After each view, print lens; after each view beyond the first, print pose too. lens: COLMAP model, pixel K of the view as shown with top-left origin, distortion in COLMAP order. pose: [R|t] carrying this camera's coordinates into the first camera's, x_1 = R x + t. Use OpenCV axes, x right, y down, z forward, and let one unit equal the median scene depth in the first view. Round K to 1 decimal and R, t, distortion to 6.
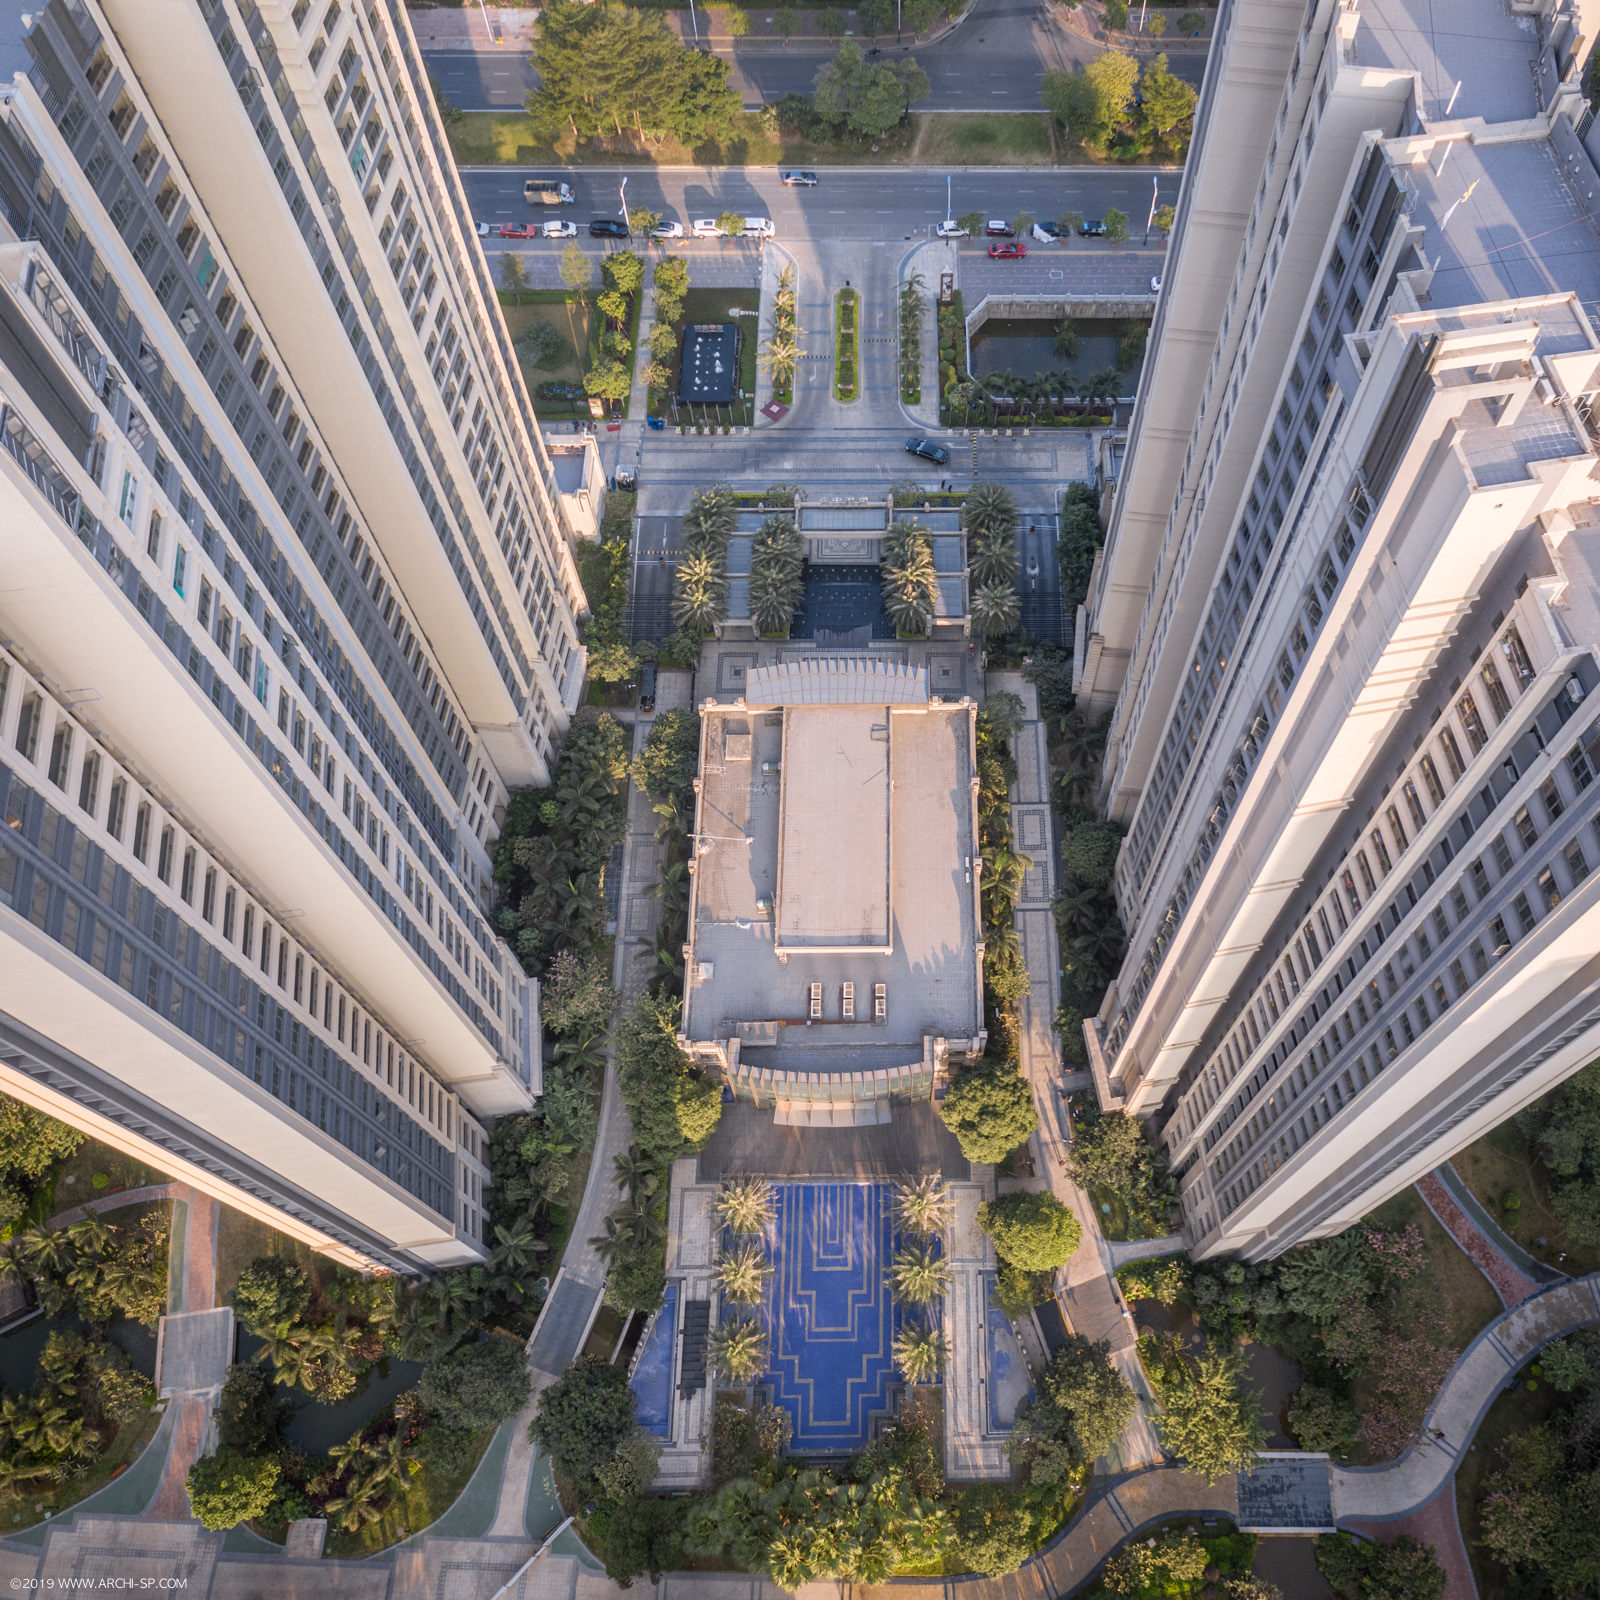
lens RADIAL K [[1681.0, 0, 934.0], [0, 1681.0, 516.0], [0, 0, 1]] dist [-0.021087, 0.000000]
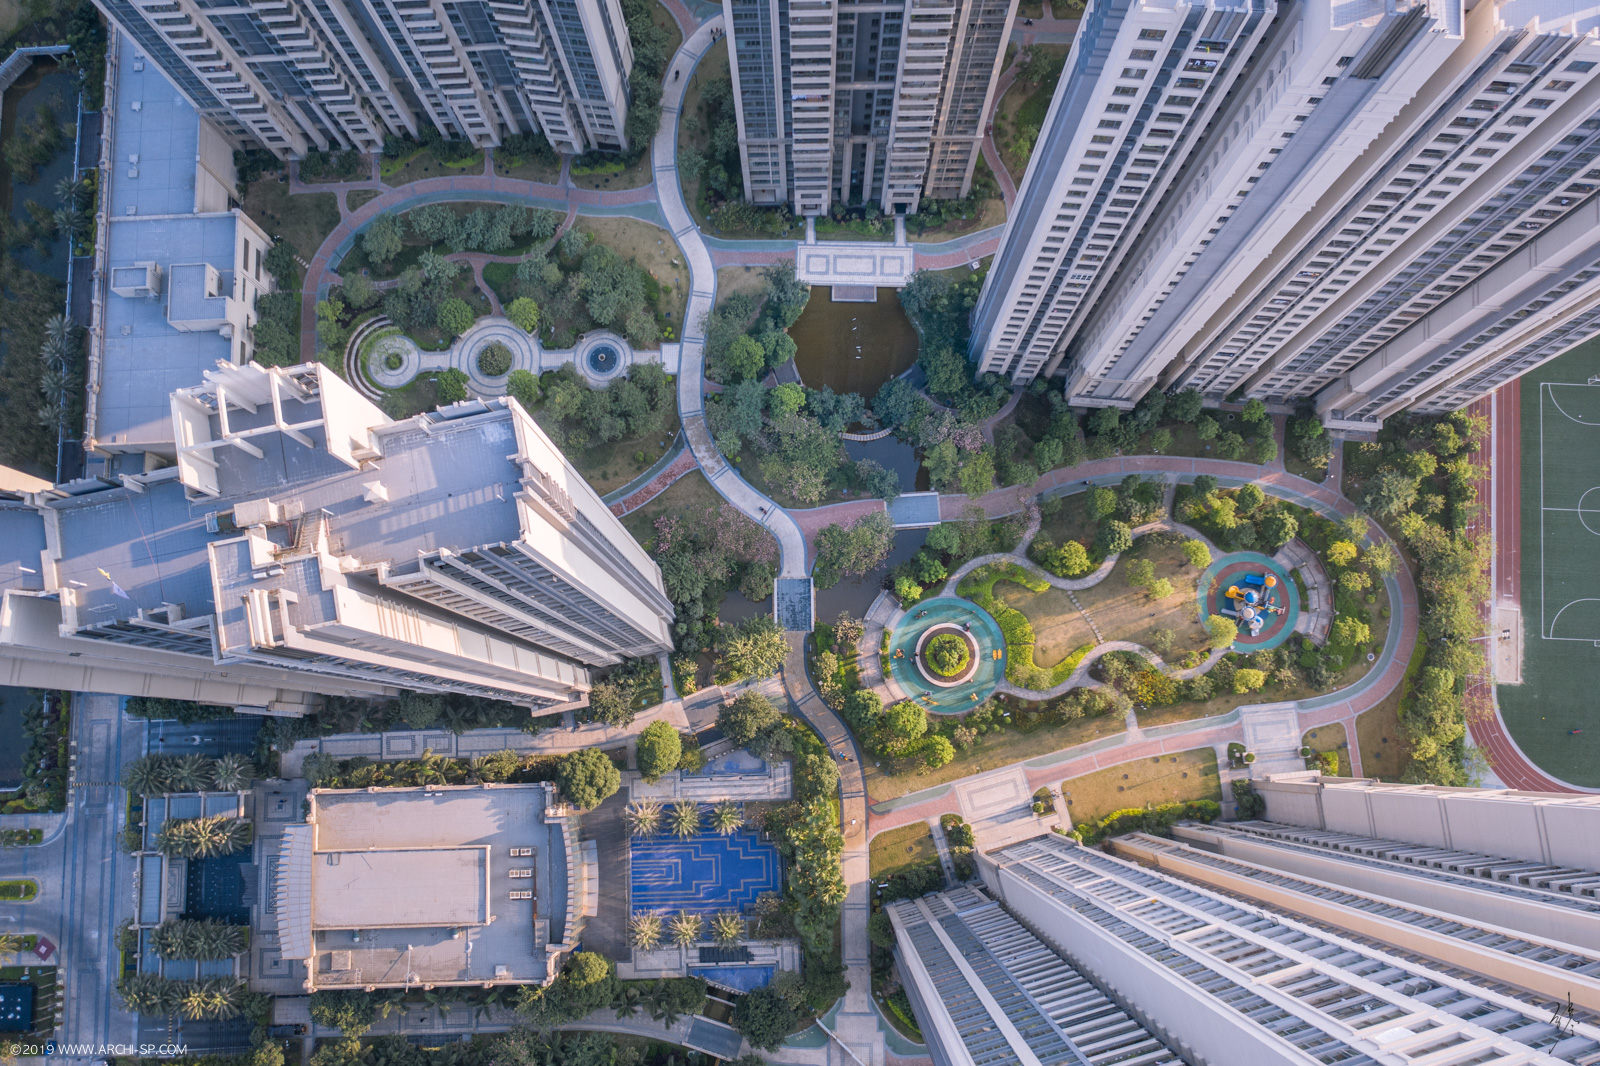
lens RADIAL K [[1330.4, 0, 777.3], [0, 1330.4, 531.2], [0, 0, 1]] dist [-0.013707, -0.001650]
pose [[-0.022015, -0.989165, 0.145149, 0.077545], [0.866039, 0.053667, 0.497088, -0.130516], [-0.499492, 0.136648, 0.855474, -0.202129]]
